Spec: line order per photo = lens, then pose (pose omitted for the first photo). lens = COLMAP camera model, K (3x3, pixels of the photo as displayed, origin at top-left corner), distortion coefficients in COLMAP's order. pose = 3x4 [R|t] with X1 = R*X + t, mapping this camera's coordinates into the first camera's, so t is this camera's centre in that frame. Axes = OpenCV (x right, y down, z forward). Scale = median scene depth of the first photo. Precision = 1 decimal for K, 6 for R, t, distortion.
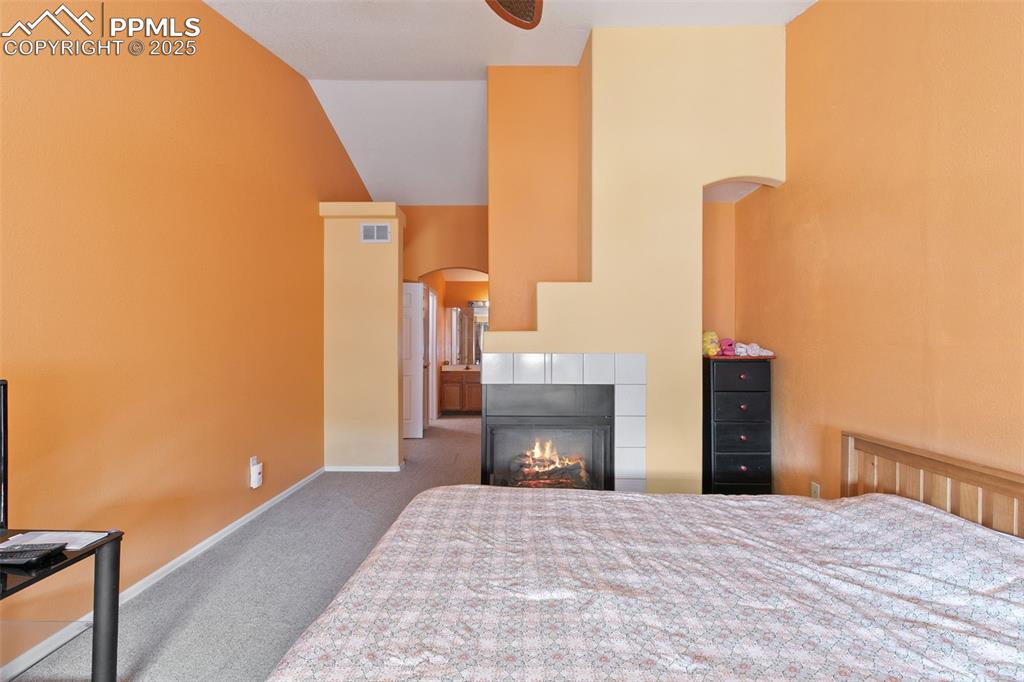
lens RADIAL K [[457.2, 0, 508.9], [0, 457.2, 349.0], [0, 0, 1]] dist [0.004077, 0.000047]
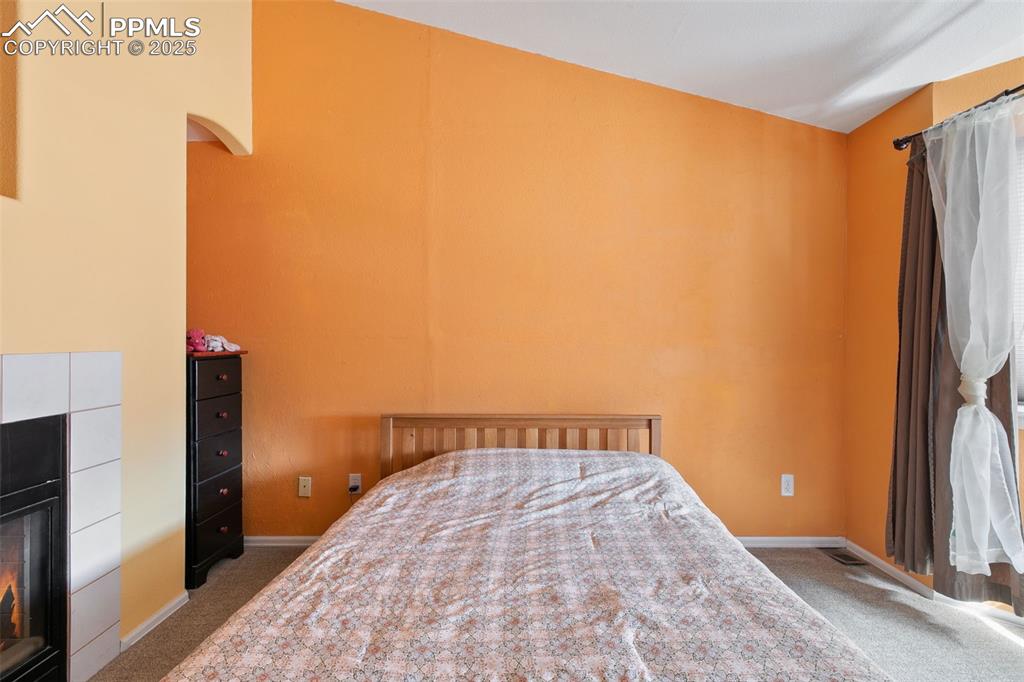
lens RADIAL K [[457.1, 0, 508.0], [0, 457.1, 342.9], [0, 0, 1]] dist [0.003746, -0.000577]
pose [[-0.020008, -0.006823, 0.999777, -0.454192], [0.002755, 0.999973, 0.006879, -0.005635], [-0.999796, 0.002892, -0.019989, 0.793042]]
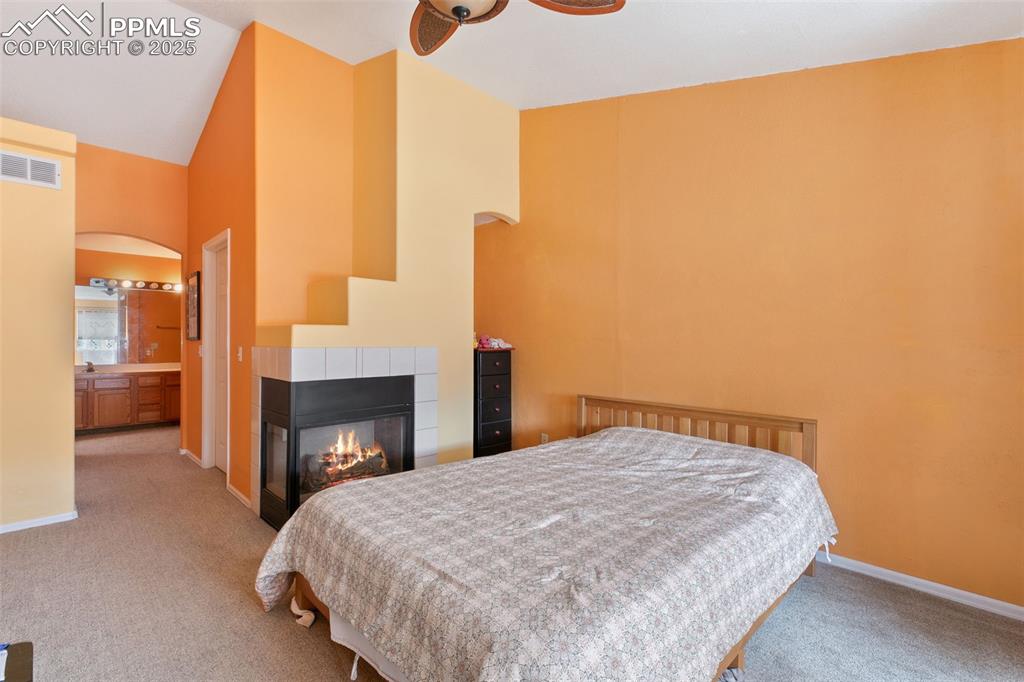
lens RADIAL K [[457.1, 0, 508.0], [0, 457.1, 342.9], [0, 0, 1]] dist [0.003746, -0.000577]
pose [[0.700325, -0.002608, 0.713820, -0.630275], [0.002116, 0.999997, 0.001578, -0.002739], [-0.713821, 0.000406, 0.700328, 0.076862]]
